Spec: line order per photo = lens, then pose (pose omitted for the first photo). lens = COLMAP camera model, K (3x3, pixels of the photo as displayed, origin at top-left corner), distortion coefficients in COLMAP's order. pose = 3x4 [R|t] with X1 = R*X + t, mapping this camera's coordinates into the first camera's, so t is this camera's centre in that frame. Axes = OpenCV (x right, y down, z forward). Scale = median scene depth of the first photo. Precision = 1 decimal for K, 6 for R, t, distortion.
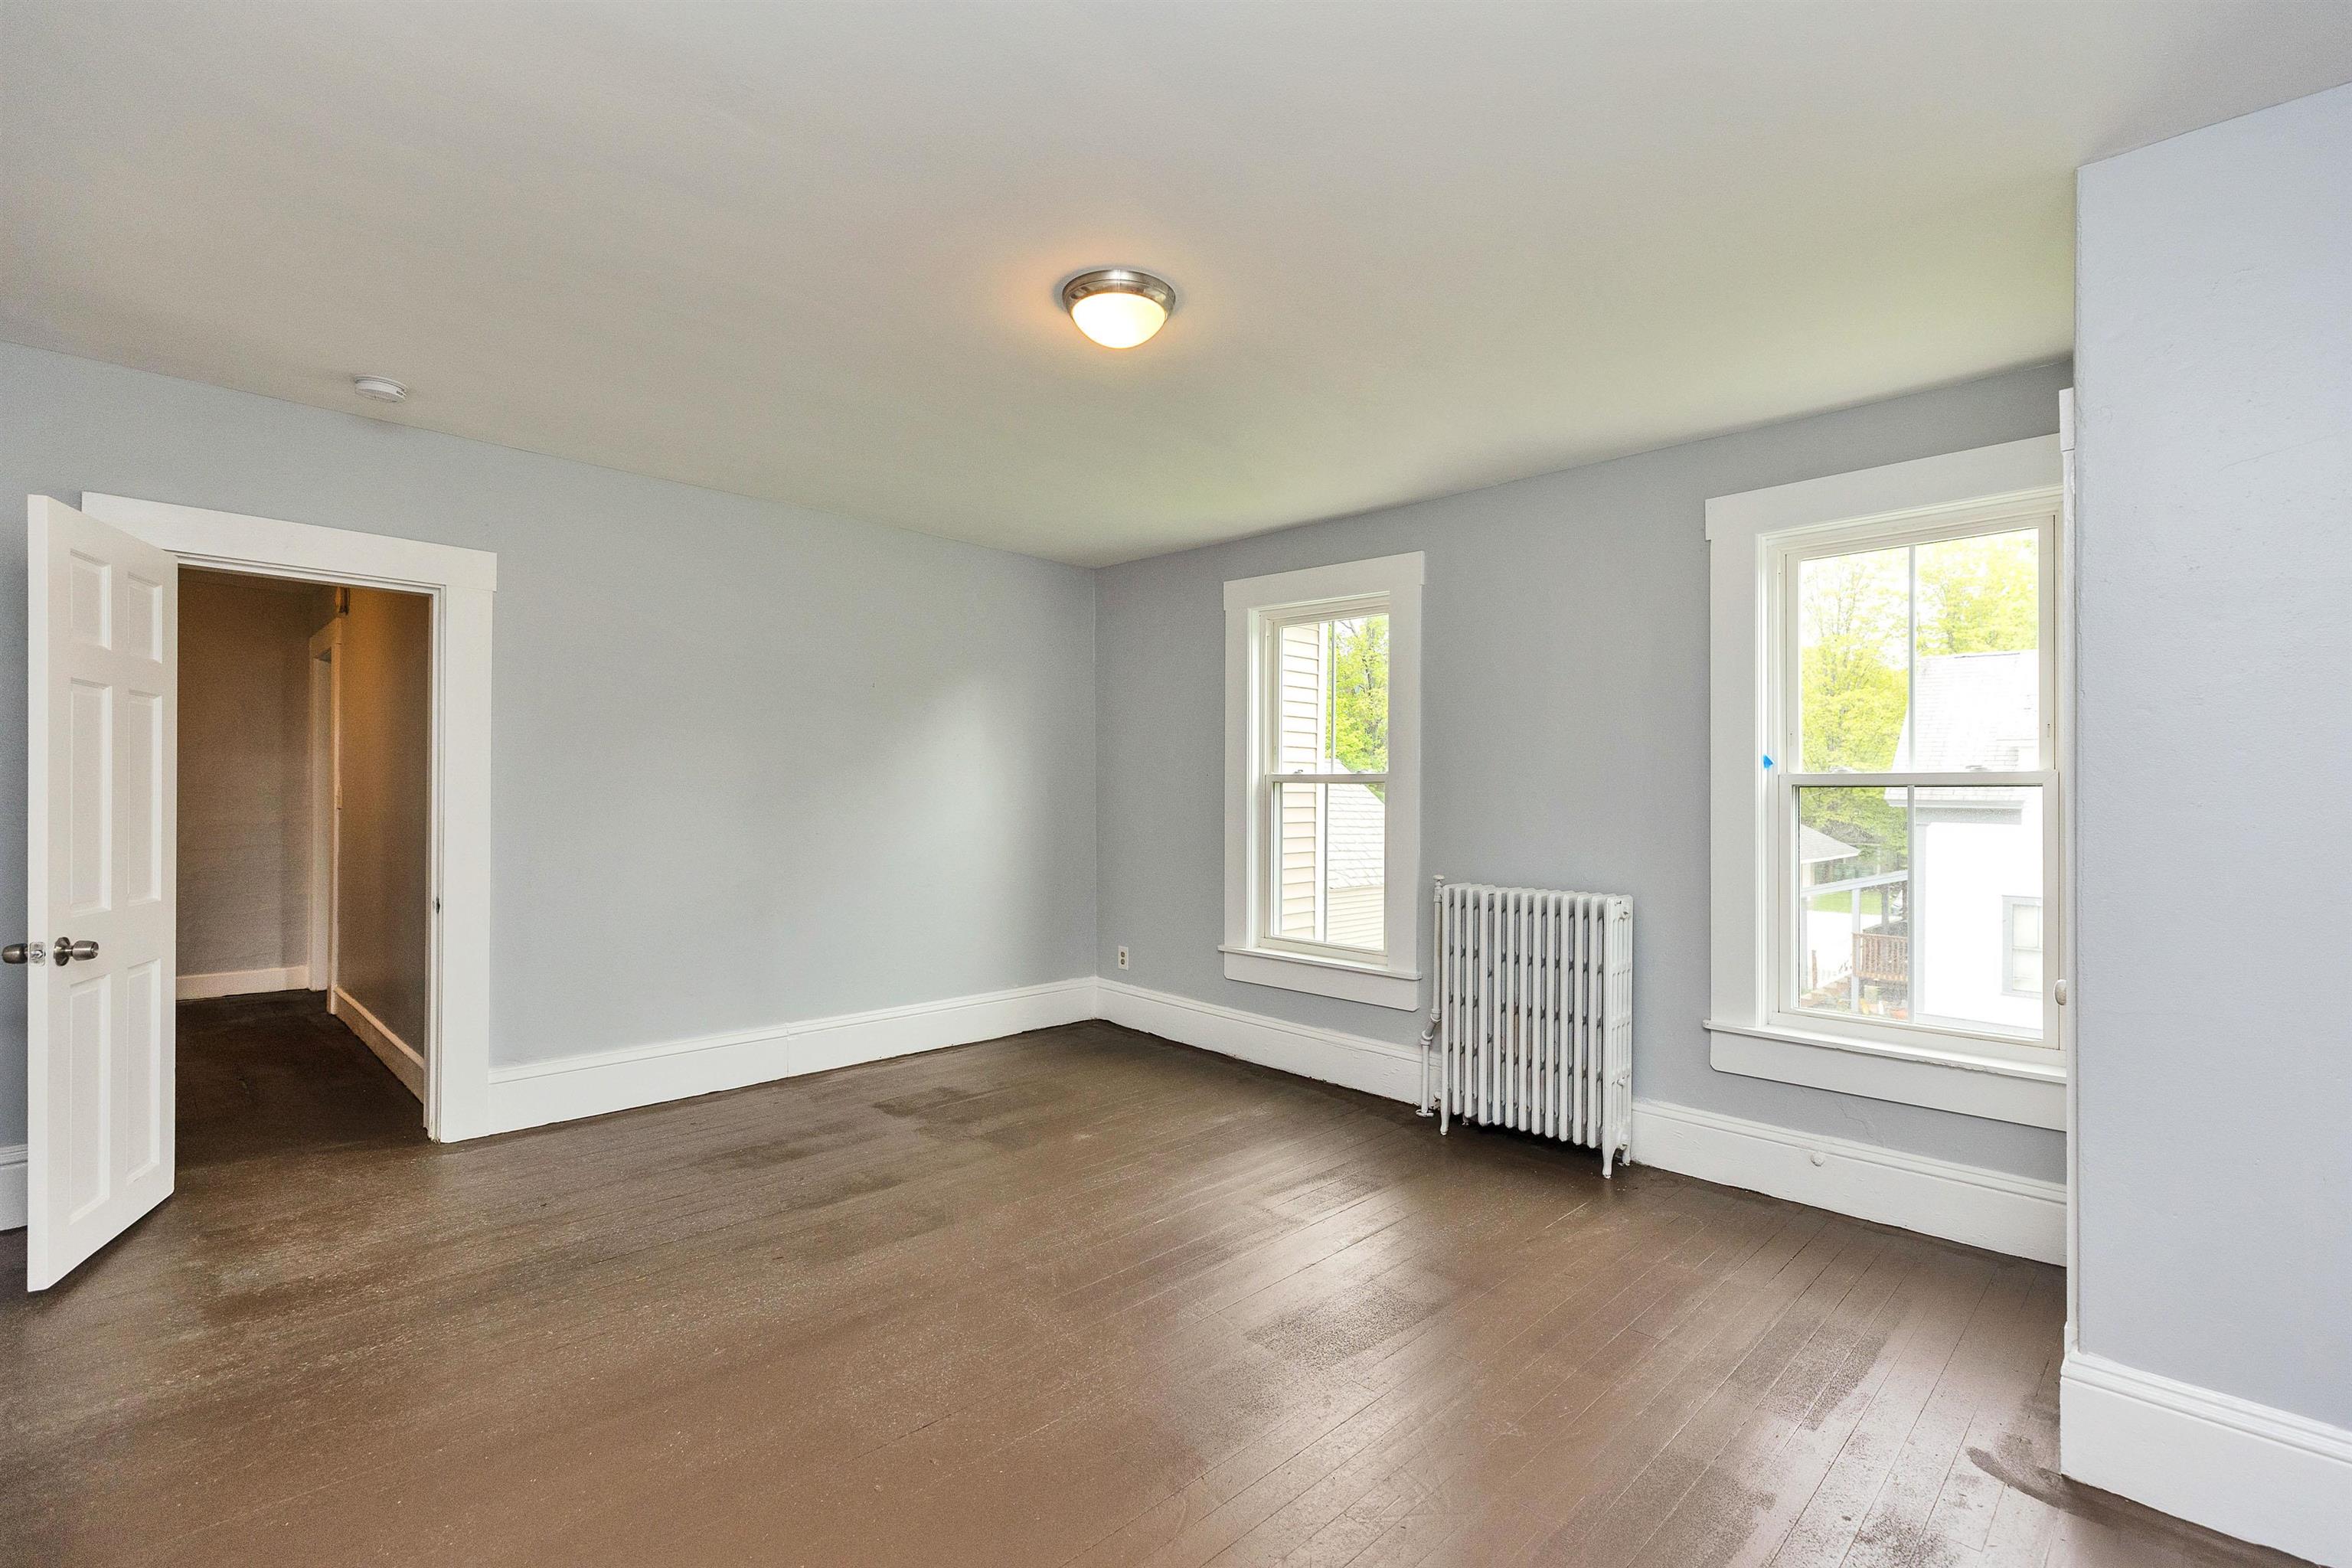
lens RADIAL K [[1064.5, 0, 1171.7], [0, 1064.5, 792.9], [0, 0, 1]] dist [0.000274, 0.000097]
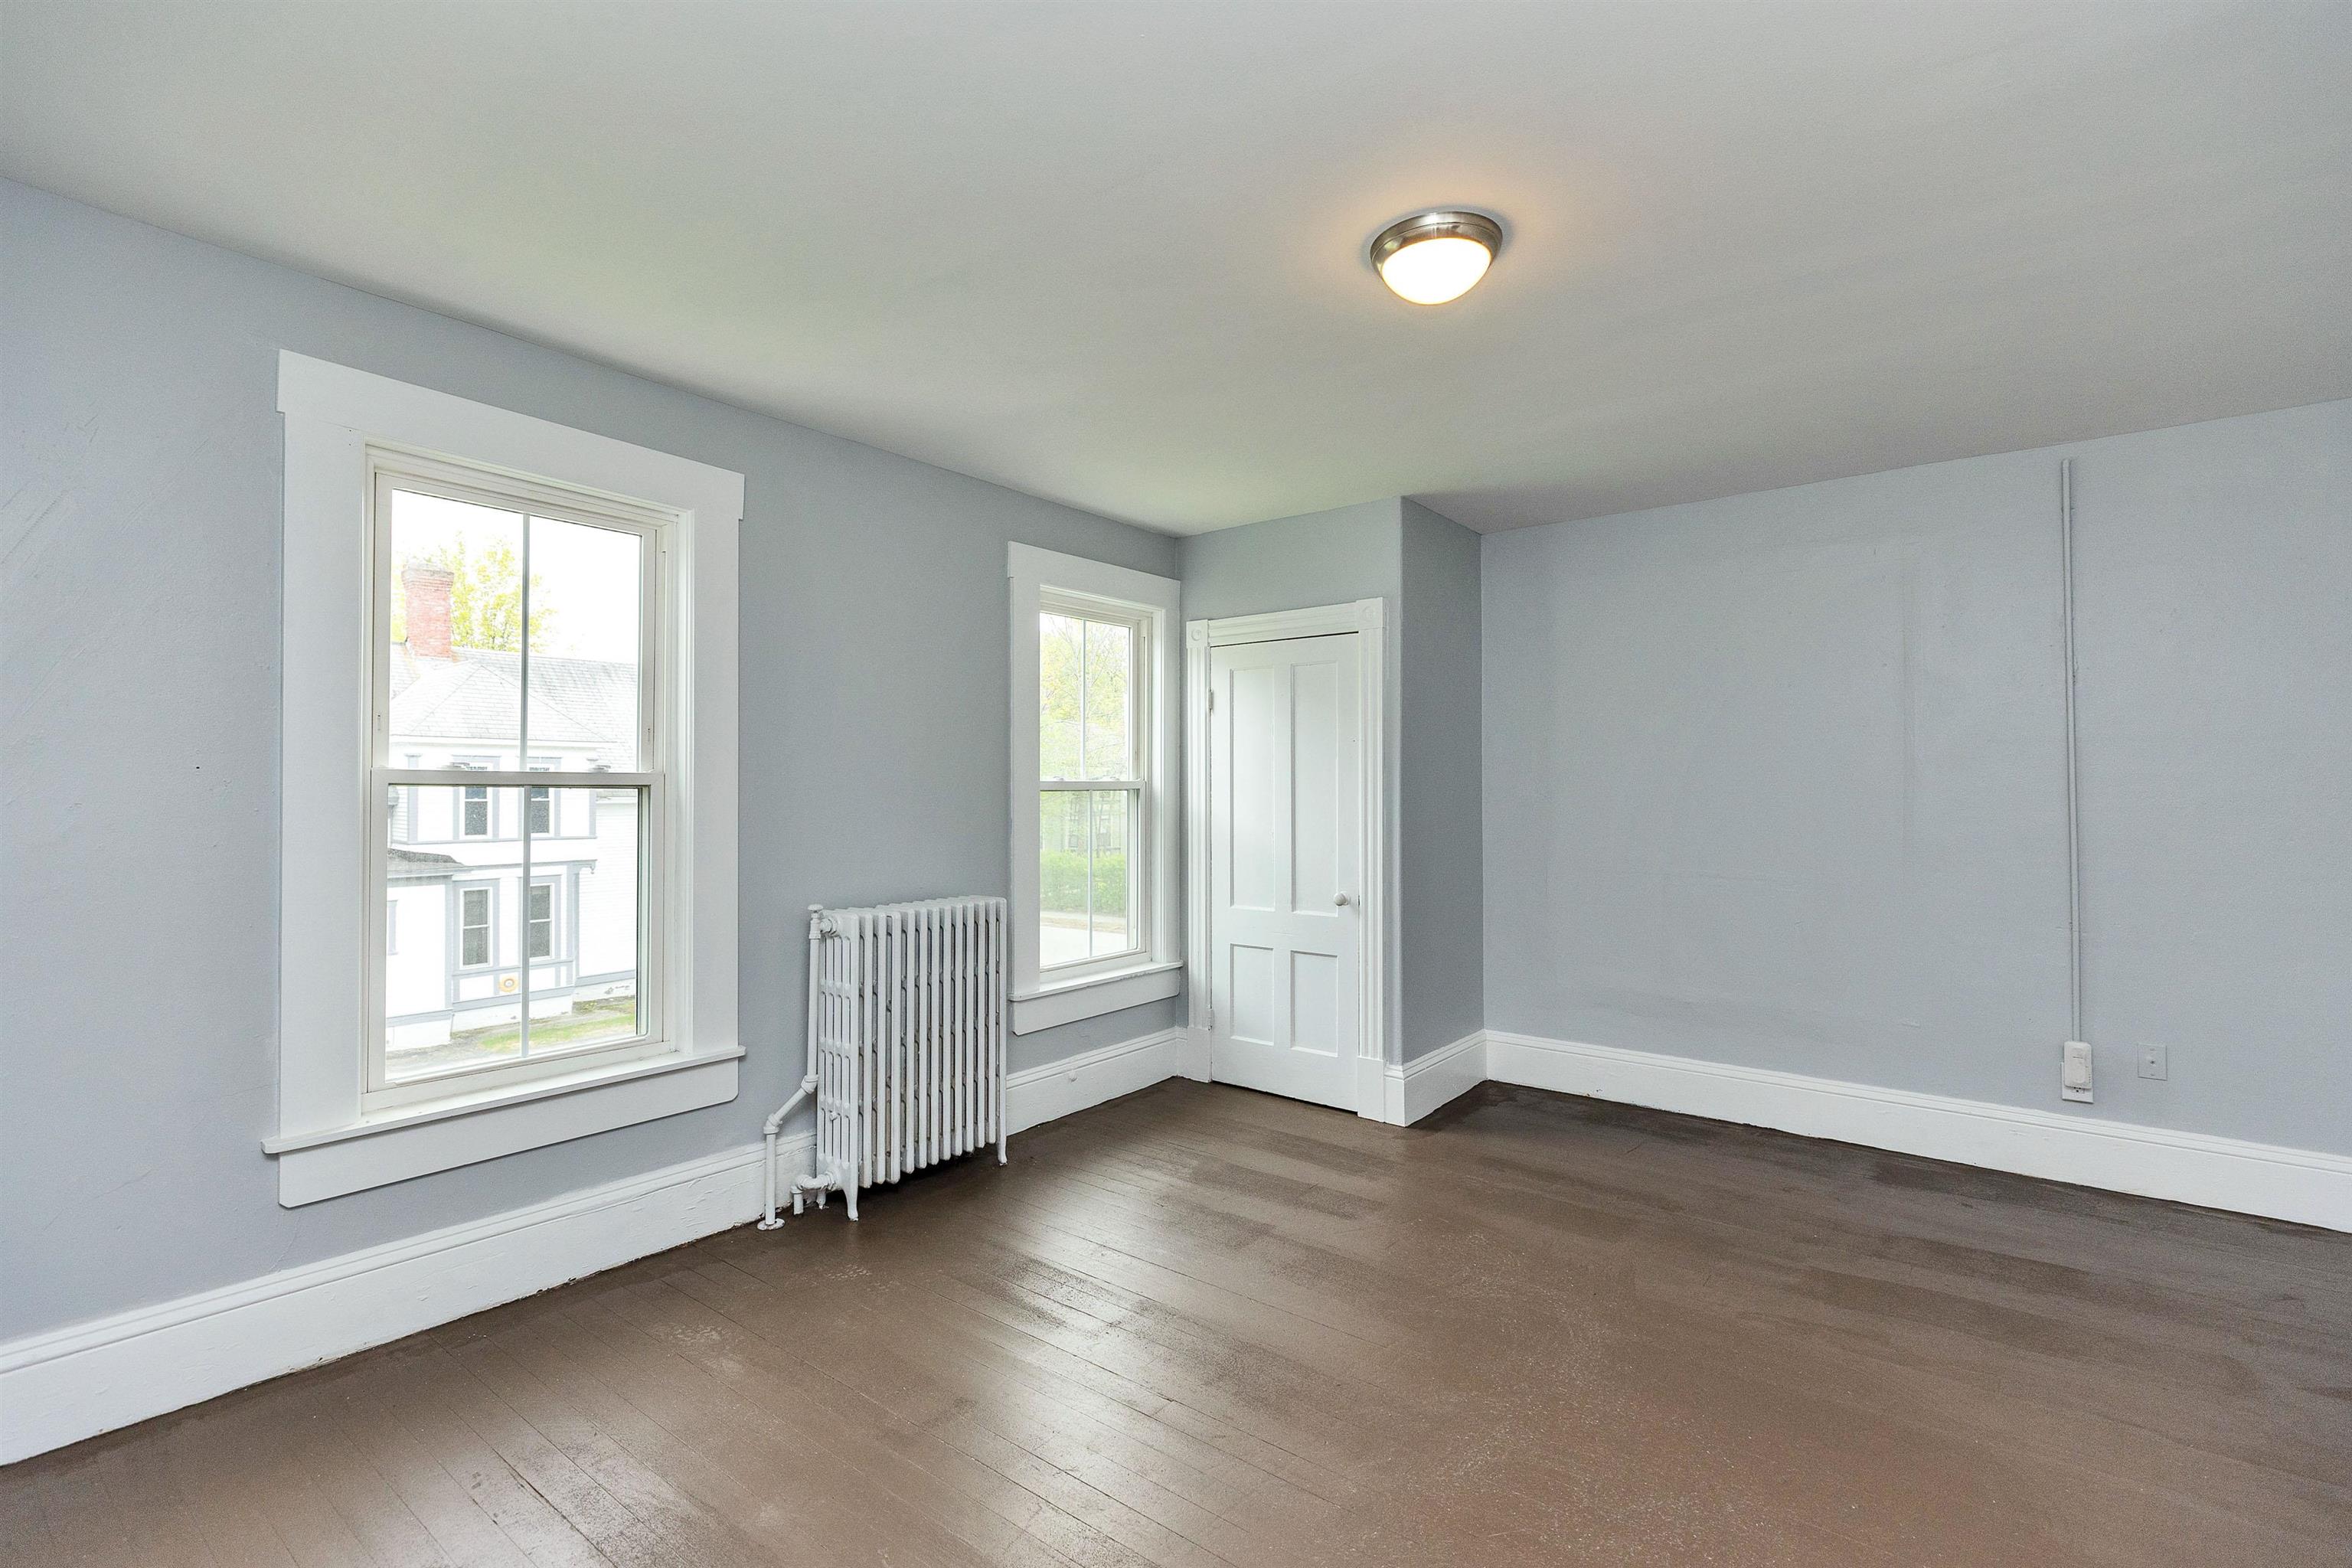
lens RADIAL K [[1057.8, 0, 1176.0], [0, 1057.8, 784.0], [0, 0, 1]] dist [0.005150, -0.000308]
pose [[-0.119031, -0.002400, 0.992888, -0.614581], [-0.000659, 0.999997, 0.002338, -0.016254], [-0.992890, -0.000376, -0.119033, 0.904973]]
